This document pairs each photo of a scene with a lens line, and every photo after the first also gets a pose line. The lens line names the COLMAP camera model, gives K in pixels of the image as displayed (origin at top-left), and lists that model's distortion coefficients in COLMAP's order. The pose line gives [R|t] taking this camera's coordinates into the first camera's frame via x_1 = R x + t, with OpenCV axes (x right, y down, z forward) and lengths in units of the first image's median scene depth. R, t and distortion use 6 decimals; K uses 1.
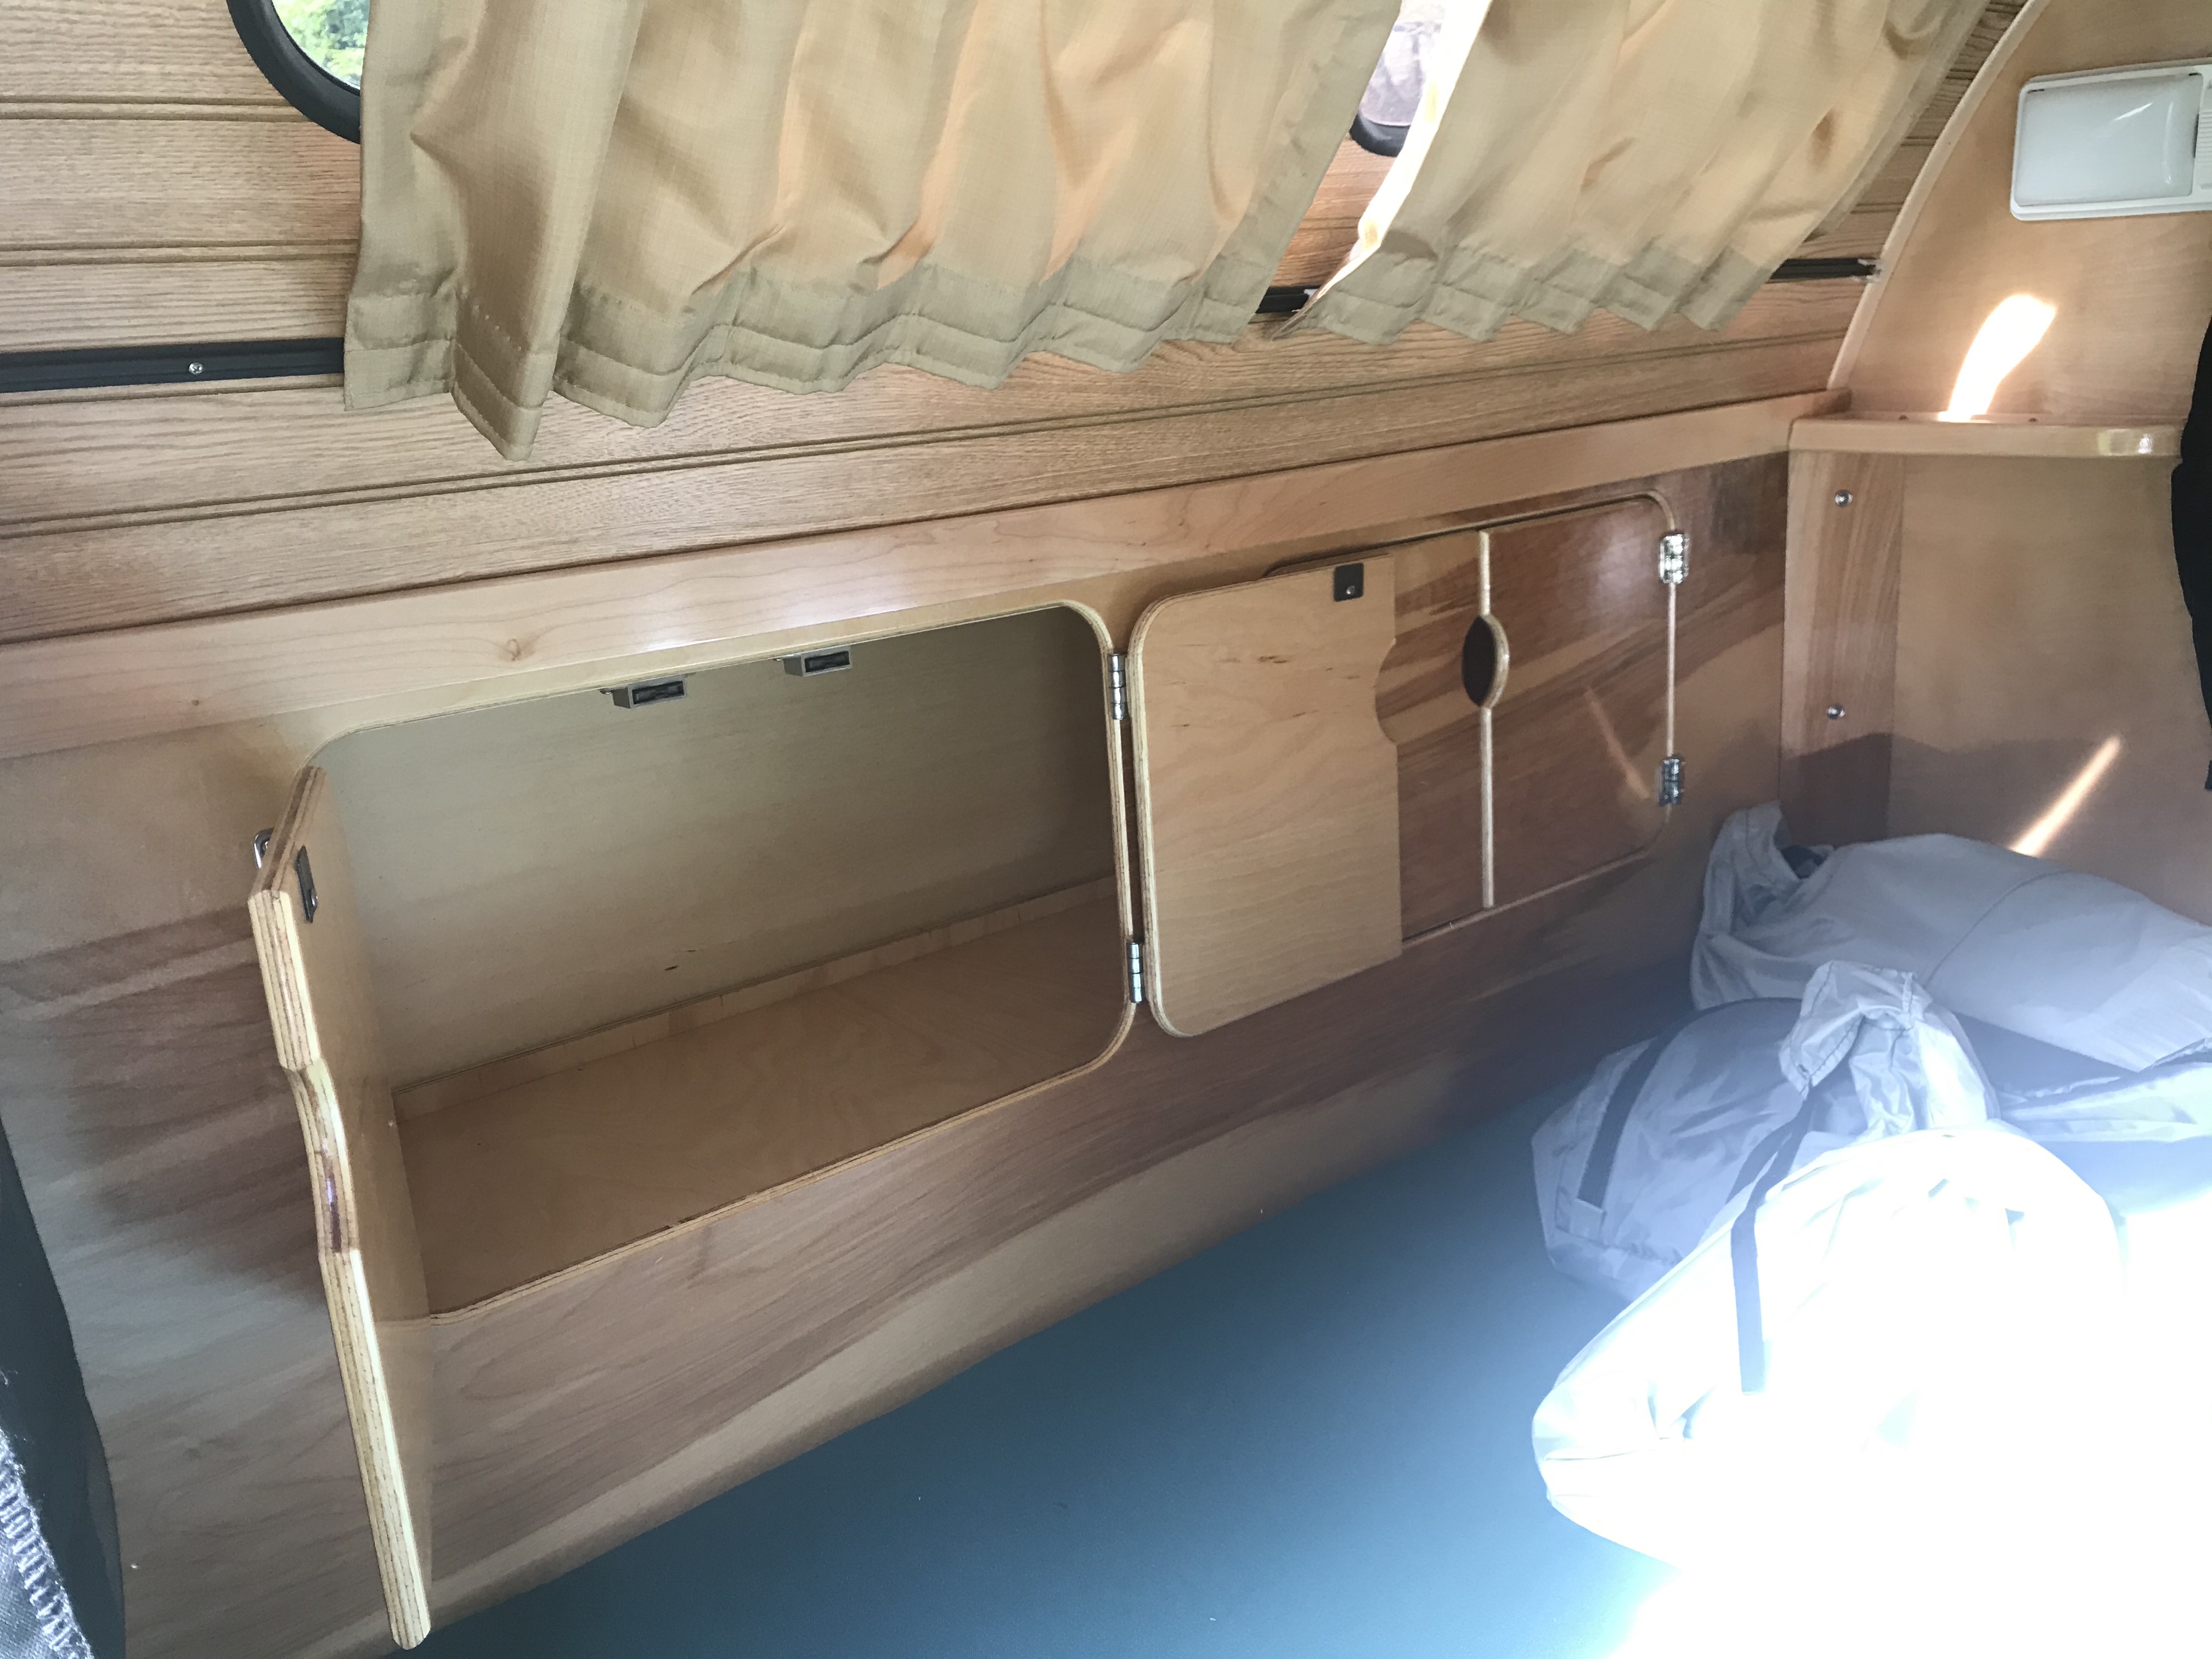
lens RADIAL K [[1826.4, 0, 1106.0], [0, 1826.4, 829.5], [0, 0, 1]] dist [-0.008339, -0.014213]
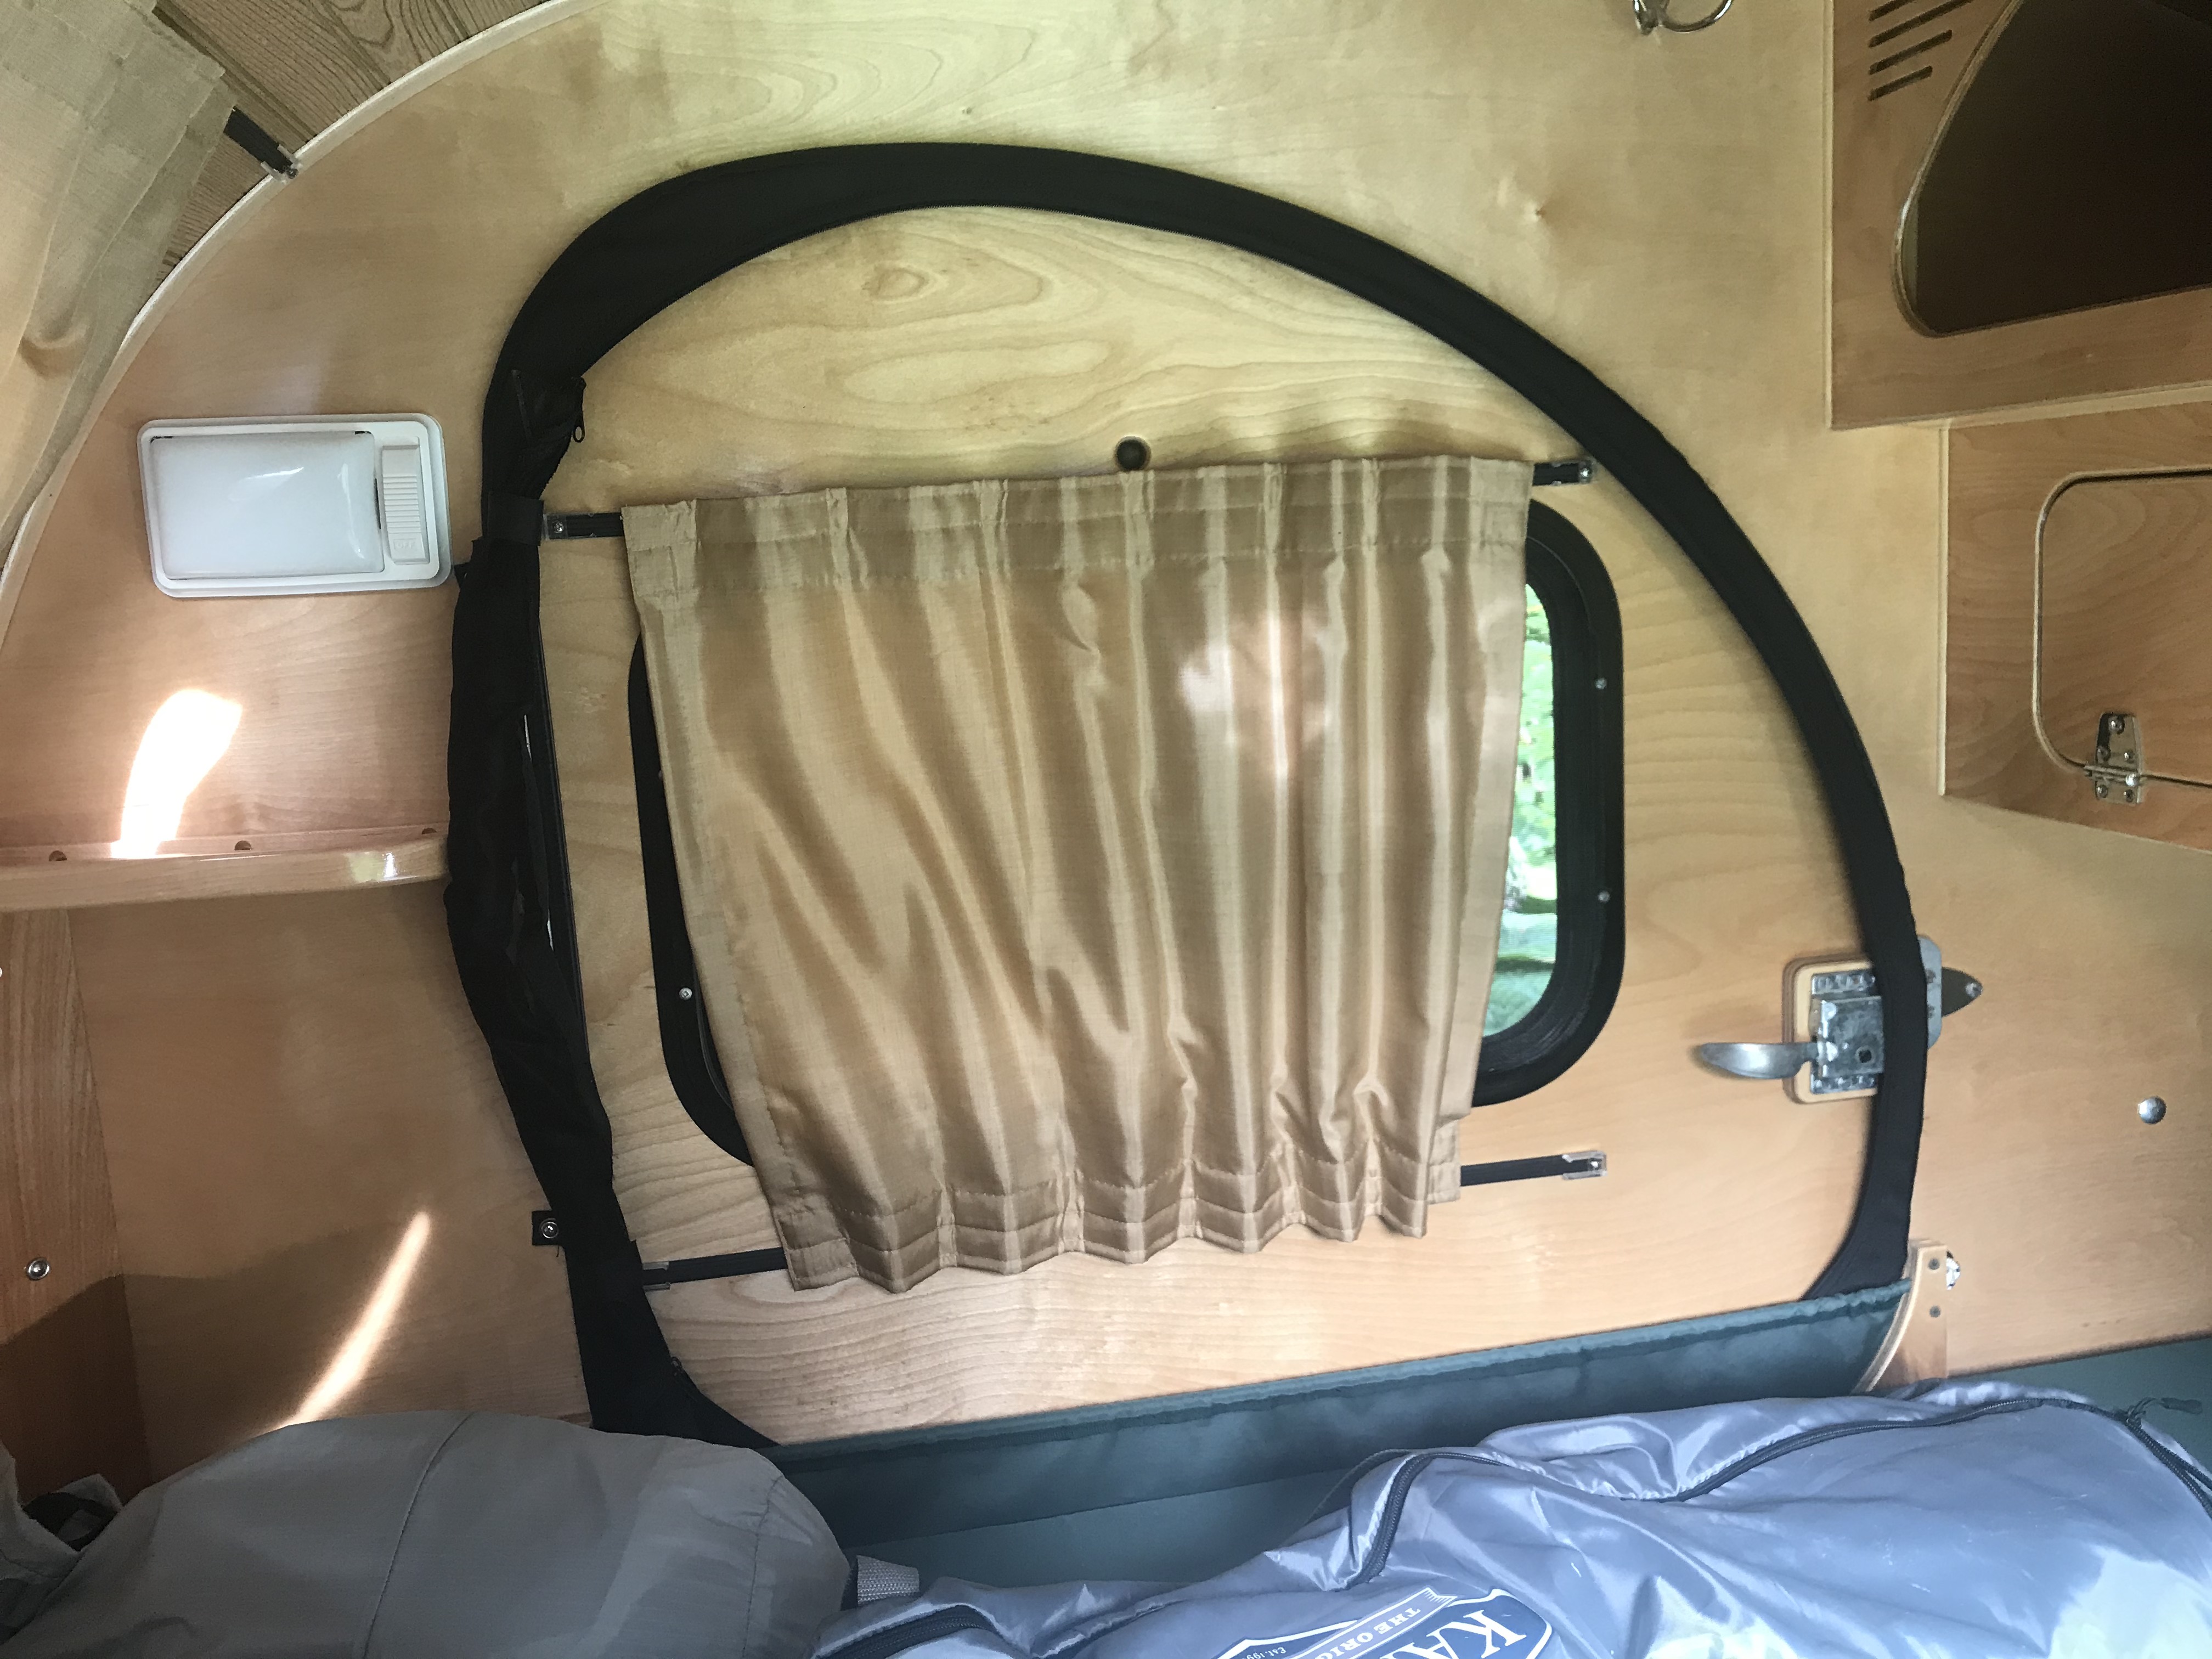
lens RADIAL K [[1826.4, 0, 1106.0], [0, 1826.4, 829.5], [0, 0, 1]] dist [-0.008339, -0.014213]
pose [[0.506793, -0.094623, 0.856859, 0.030481], [0.247548, 0.968070, -0.039509, -0.109732], [-0.825761, 0.232136, 0.514035, 0.295095]]
